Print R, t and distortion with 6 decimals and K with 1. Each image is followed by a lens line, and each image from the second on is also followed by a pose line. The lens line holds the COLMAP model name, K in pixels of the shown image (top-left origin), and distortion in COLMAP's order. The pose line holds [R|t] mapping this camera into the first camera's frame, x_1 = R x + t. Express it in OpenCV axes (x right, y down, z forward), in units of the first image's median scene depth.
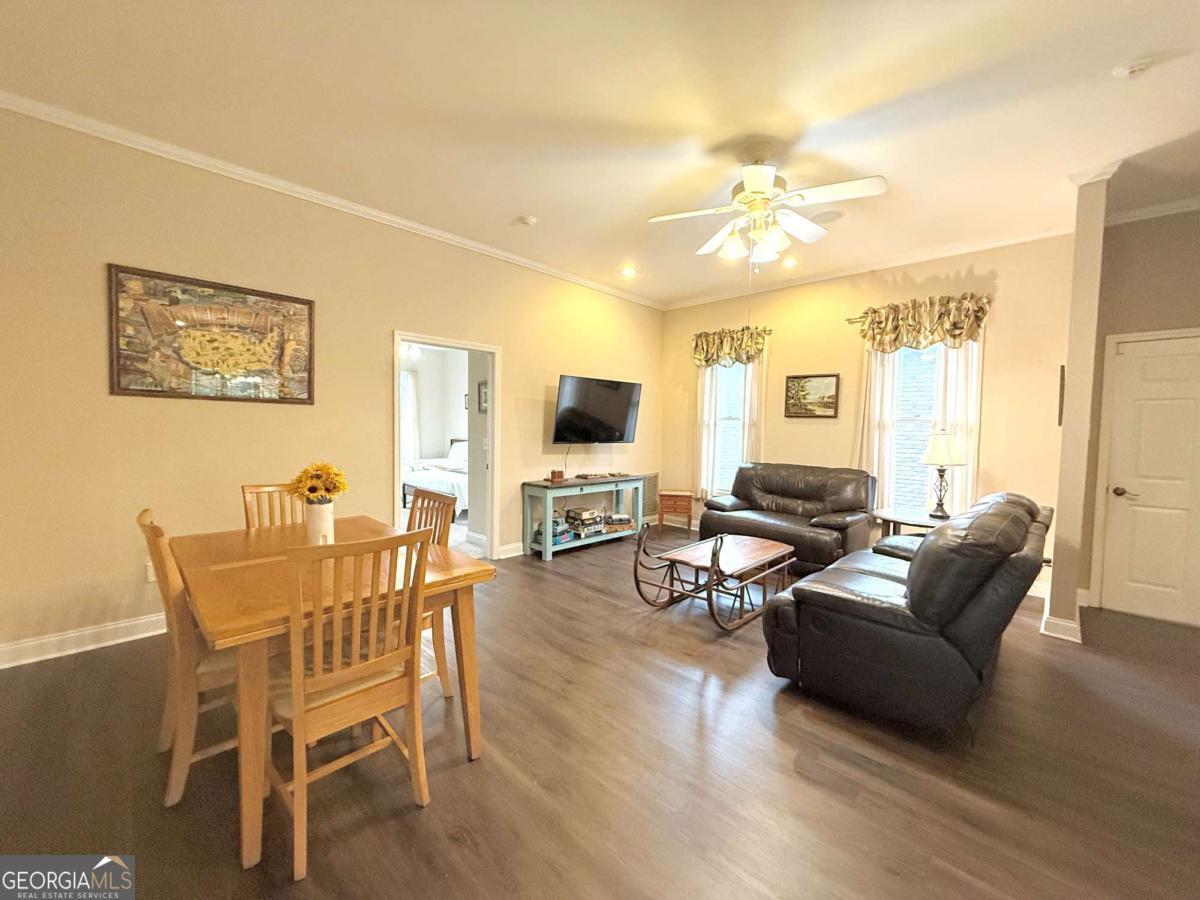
lens RADIAL K [[477.5, 0, 597.6], [0, 477.5, 447.9], [0, 0, 1]] dist [0.000059, 0.001292]
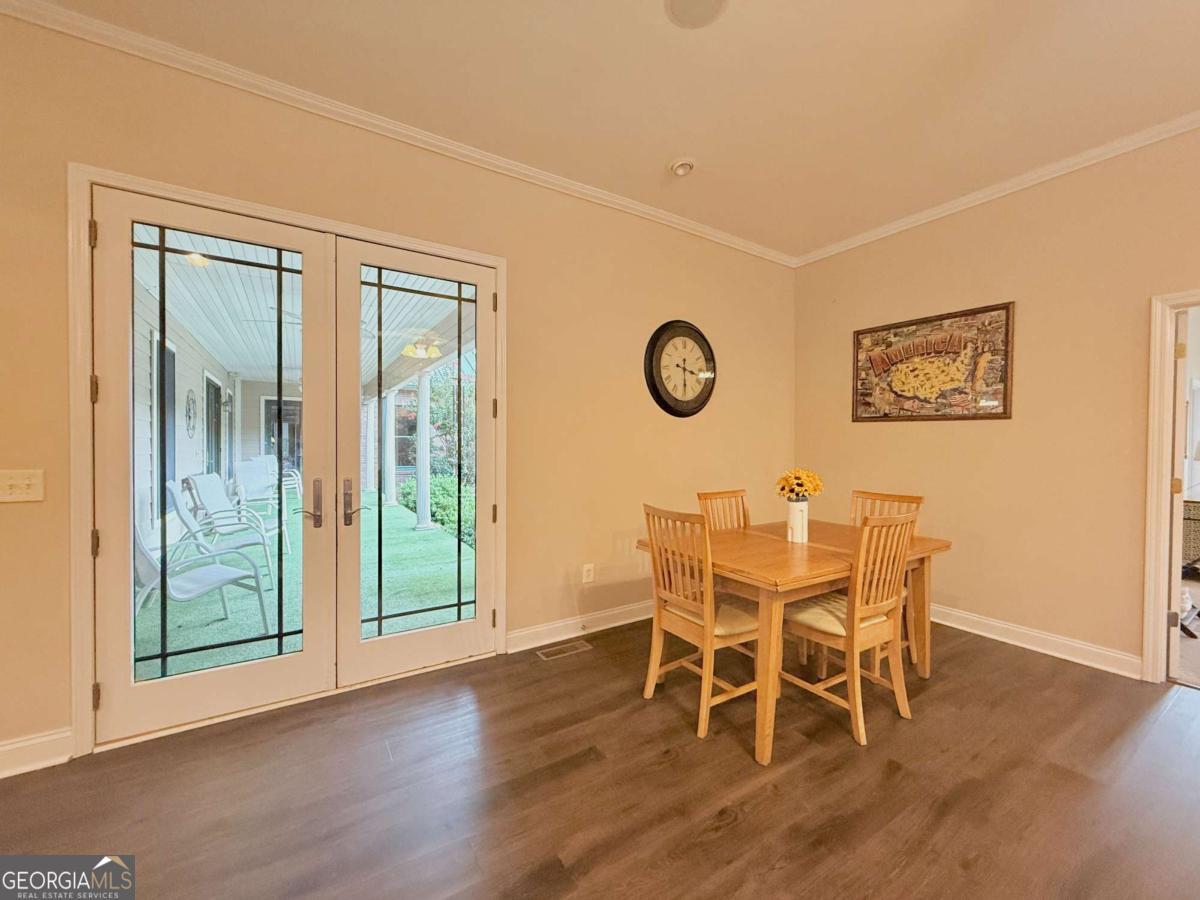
lens RADIAL K [[477.5, 0, 597.4], [0, 477.5, 446.1], [0, 0, 1]] dist [0.000059, 0.001292]
pose [[-0.217799, -0.006967, -0.975969, 0.496418], [-0.050476, 0.998717, 0.004135, -0.006134], [0.974687, 0.050164, -0.217871, 0.522138]]
